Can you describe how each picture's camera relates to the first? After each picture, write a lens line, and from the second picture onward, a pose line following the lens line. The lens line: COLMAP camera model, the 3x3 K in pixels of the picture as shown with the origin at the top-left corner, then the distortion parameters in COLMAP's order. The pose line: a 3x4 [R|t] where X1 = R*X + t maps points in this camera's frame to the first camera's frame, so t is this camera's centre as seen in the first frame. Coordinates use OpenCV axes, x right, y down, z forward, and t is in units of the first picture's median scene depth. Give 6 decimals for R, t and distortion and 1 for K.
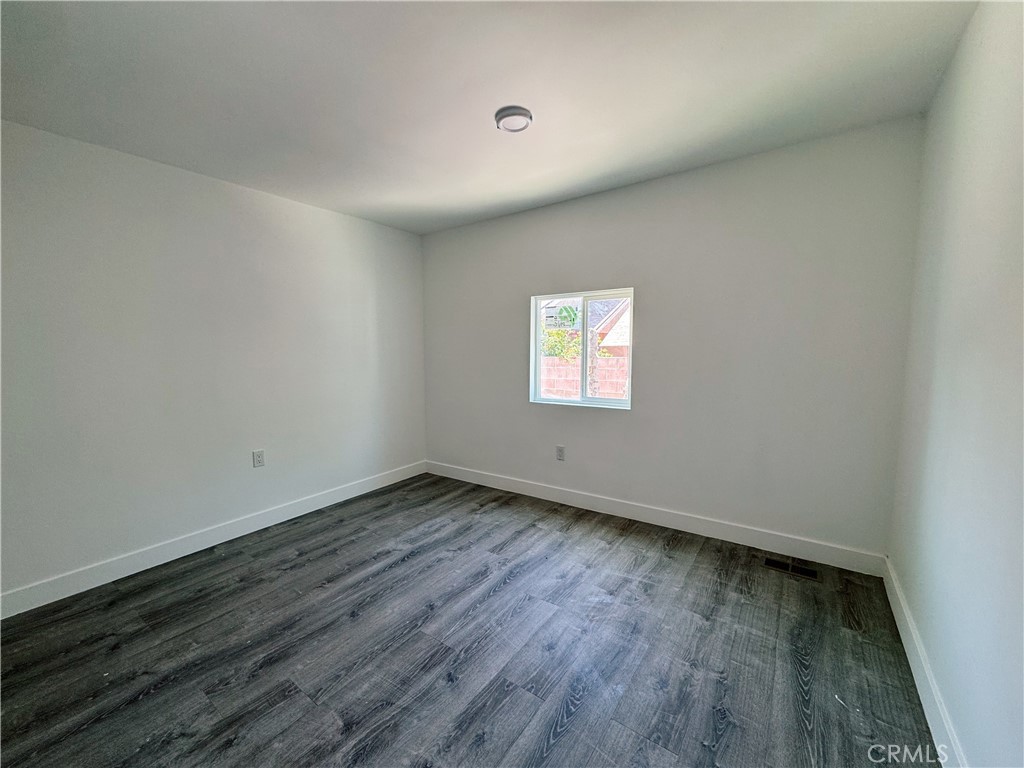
lens RADIAL K [[408.0, 0, 513.7], [0, 408.0, 383.3], [0, 0, 1]] dist [-0.002038, 0.000159]
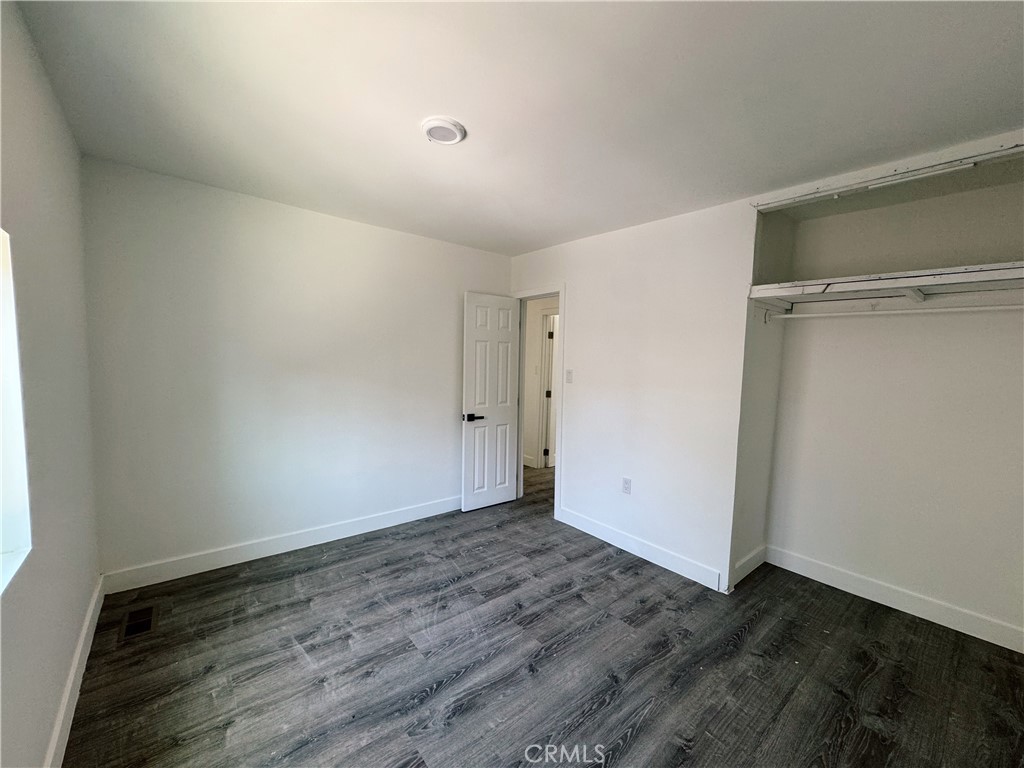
lens RADIAL K [[408.0, 0, 513.7], [0, 408.0, 383.3], [0, 0, 1]] dist [-0.002038, 0.000159]
pose [[-0.967862, -0.035285, 0.248994, -0.385530], [-0.000805, 0.990537, 0.137241, -0.225371], [-0.251480, 0.132630, -0.958732, 1.889157]]
